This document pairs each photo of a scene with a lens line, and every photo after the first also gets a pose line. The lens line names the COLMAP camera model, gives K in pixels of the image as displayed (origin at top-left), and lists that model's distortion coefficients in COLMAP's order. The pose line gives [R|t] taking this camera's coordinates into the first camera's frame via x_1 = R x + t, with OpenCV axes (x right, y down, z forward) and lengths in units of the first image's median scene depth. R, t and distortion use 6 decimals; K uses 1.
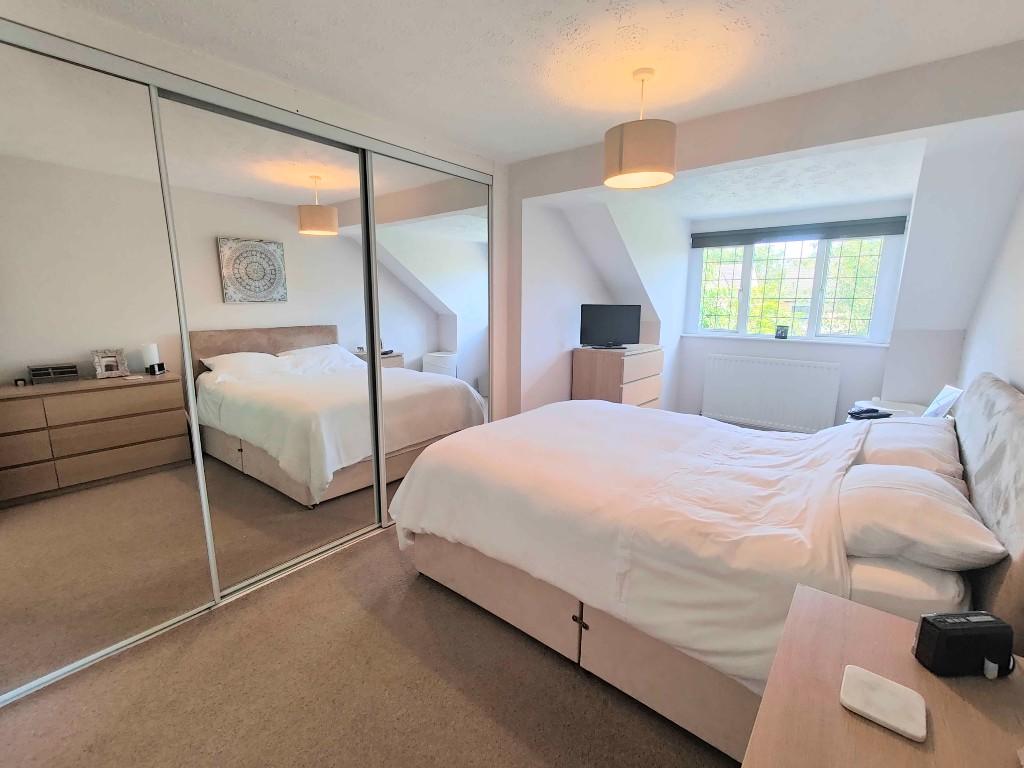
lens RADIAL K [[450.1, 0, 513.5], [0, 450.1, 386.7], [0, 0, 1]] dist [0.001927, 0.000474]
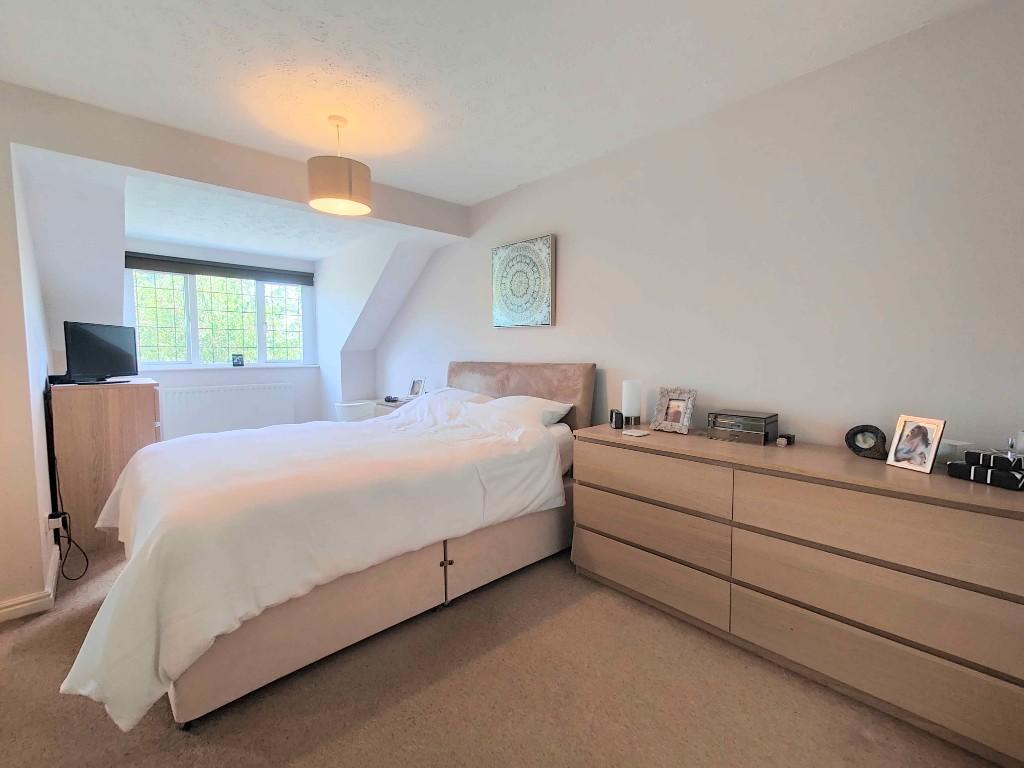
lens RADIAL K [[450.1, 0, 514.9], [0, 450.1, 383.3], [0, 0, 1]] dist [0.001927, 0.000474]
pose [[0.145083, -0.080651, 0.986127, -0.822750], [0.194381, 0.979572, 0.051517, 0.011631], [-0.970138, 0.184210, 0.157796, 0.439589]]
